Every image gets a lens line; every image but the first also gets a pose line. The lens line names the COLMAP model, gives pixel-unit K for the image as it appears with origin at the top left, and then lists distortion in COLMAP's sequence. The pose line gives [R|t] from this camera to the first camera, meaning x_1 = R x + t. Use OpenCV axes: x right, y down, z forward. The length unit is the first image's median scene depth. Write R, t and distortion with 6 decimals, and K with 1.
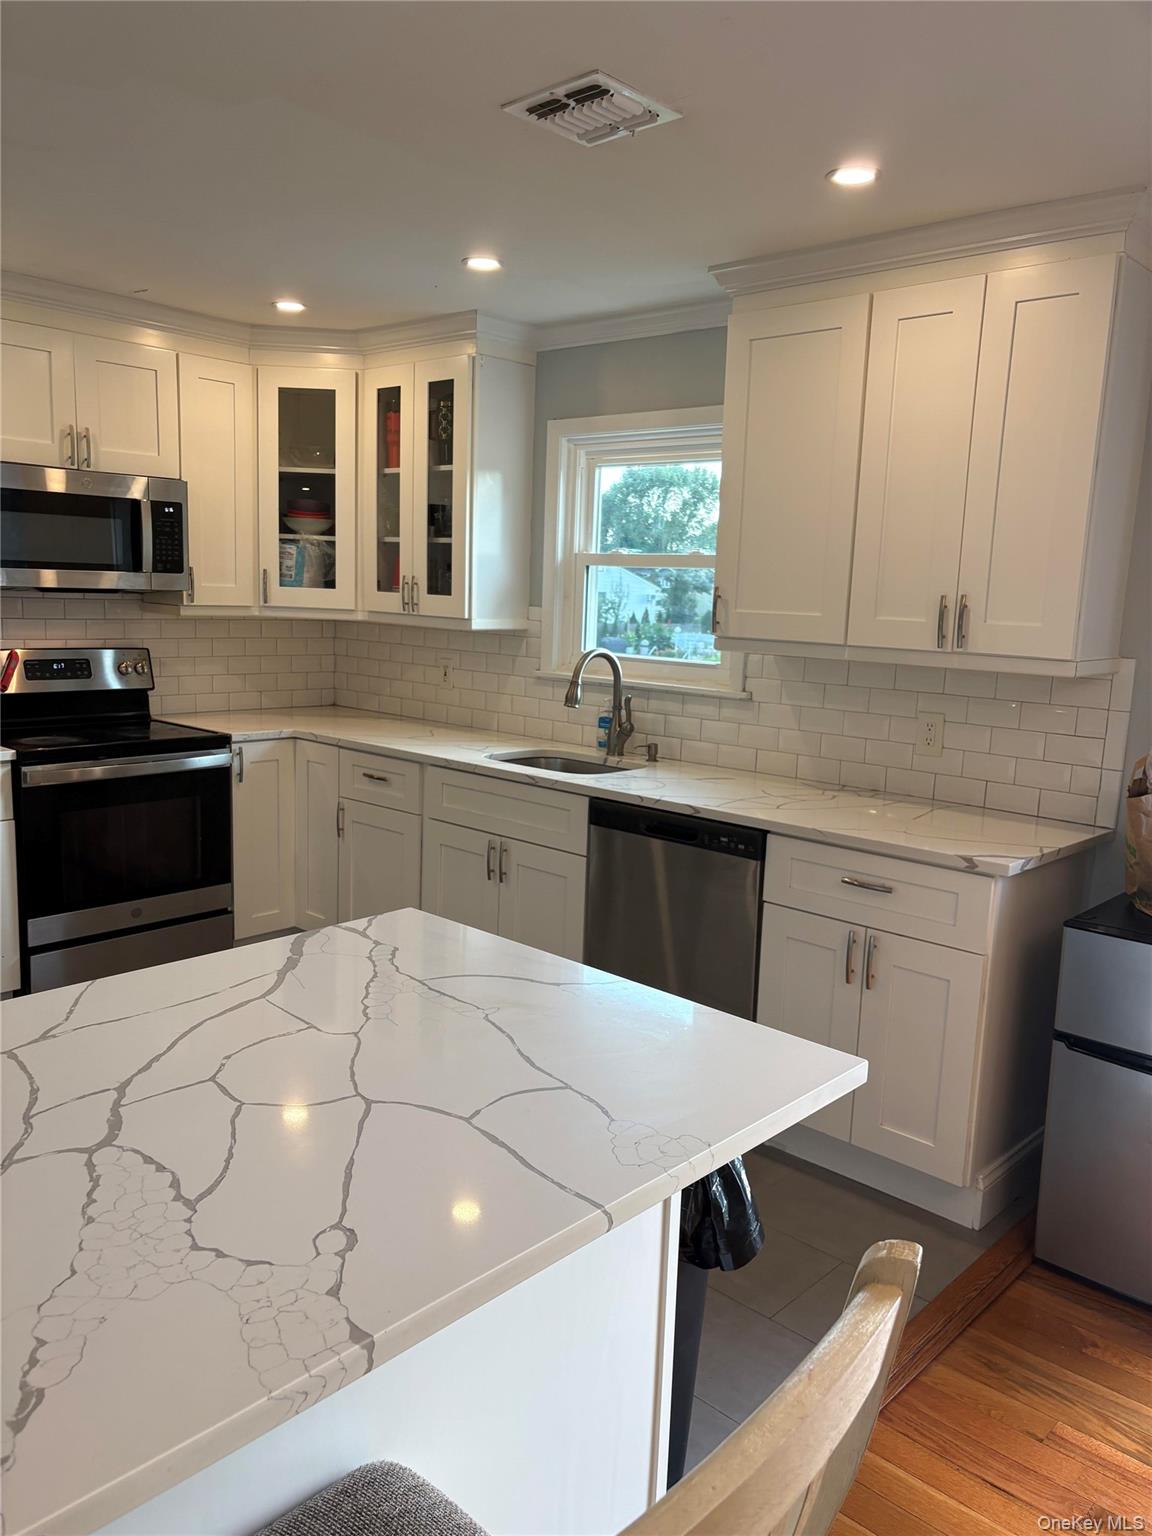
lens RADIAL K [[1154.1, 0, 570.6], [0, 1154.1, 770.2], [0, 0, 1]] dist [0.006307, 0.003940]
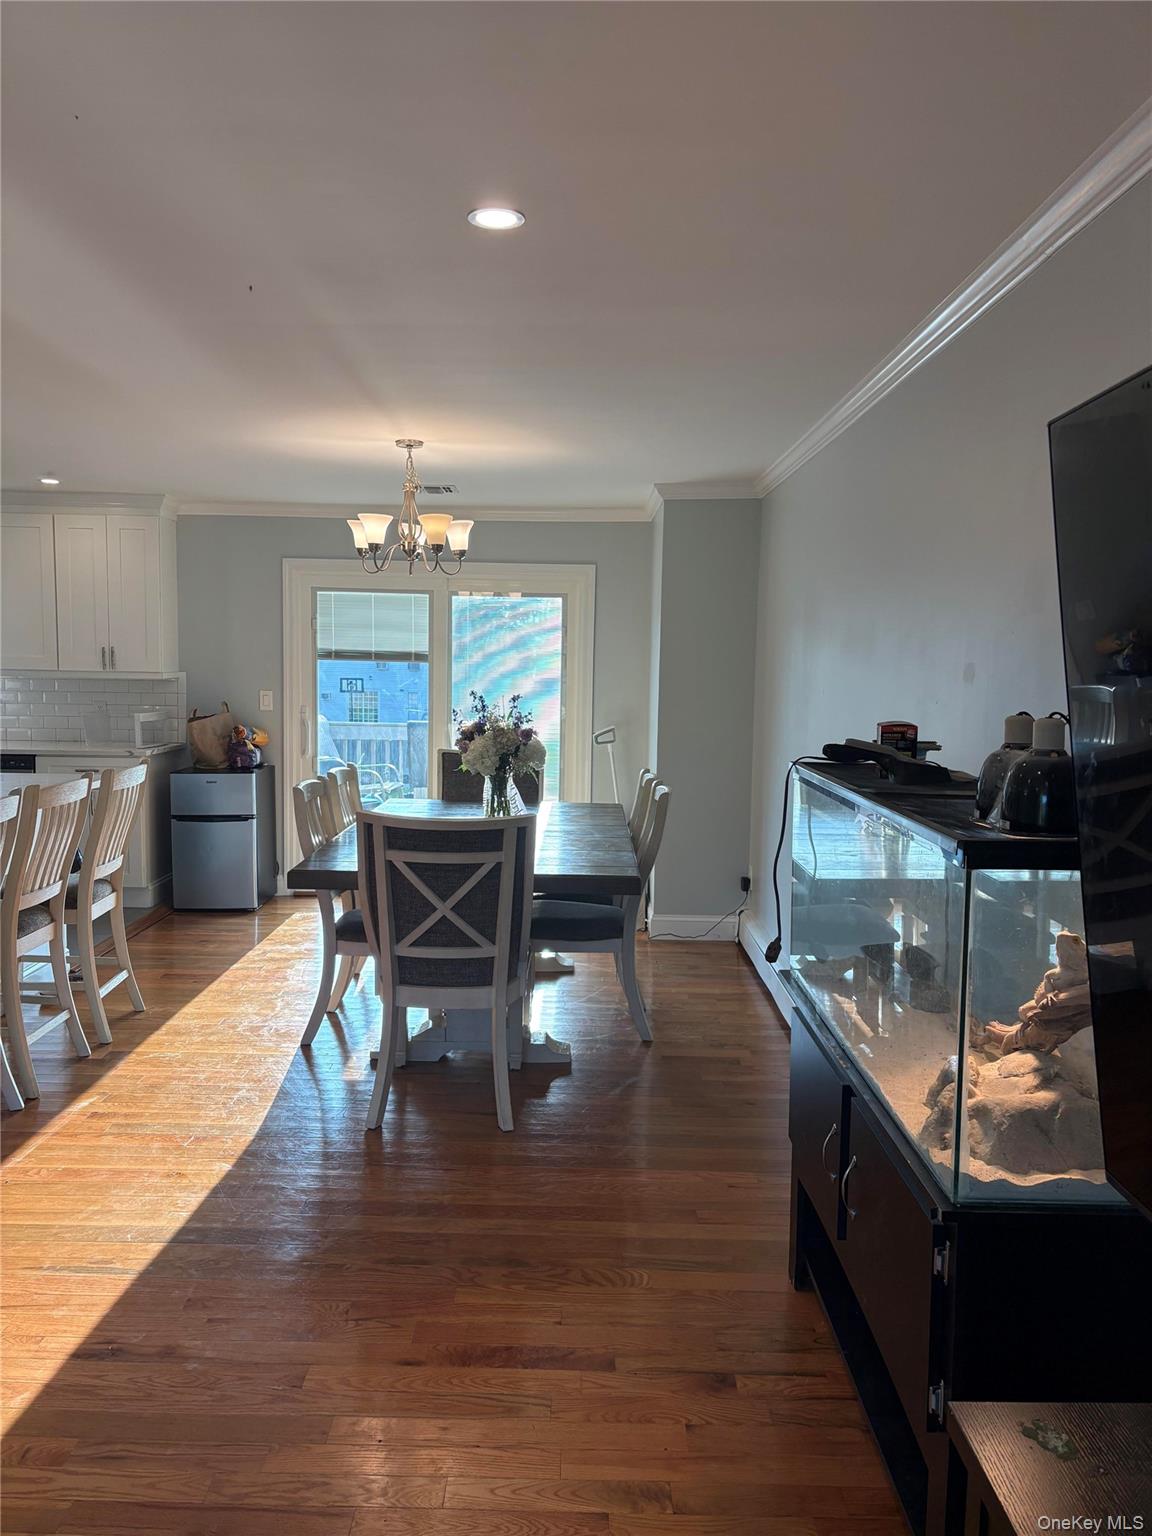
lens RADIAL K [[1154.1, 0, 572.2], [0, 1154.1, 771.5], [0, 0, 1]] dist [0.006307, 0.003940]
pose [[0.742304, -0.098346, 0.662807, -0.544322], [0.125146, 0.992113, 0.007053, 0.199651], [-0.658274, 0.077712, 0.748757, -1.350216]]
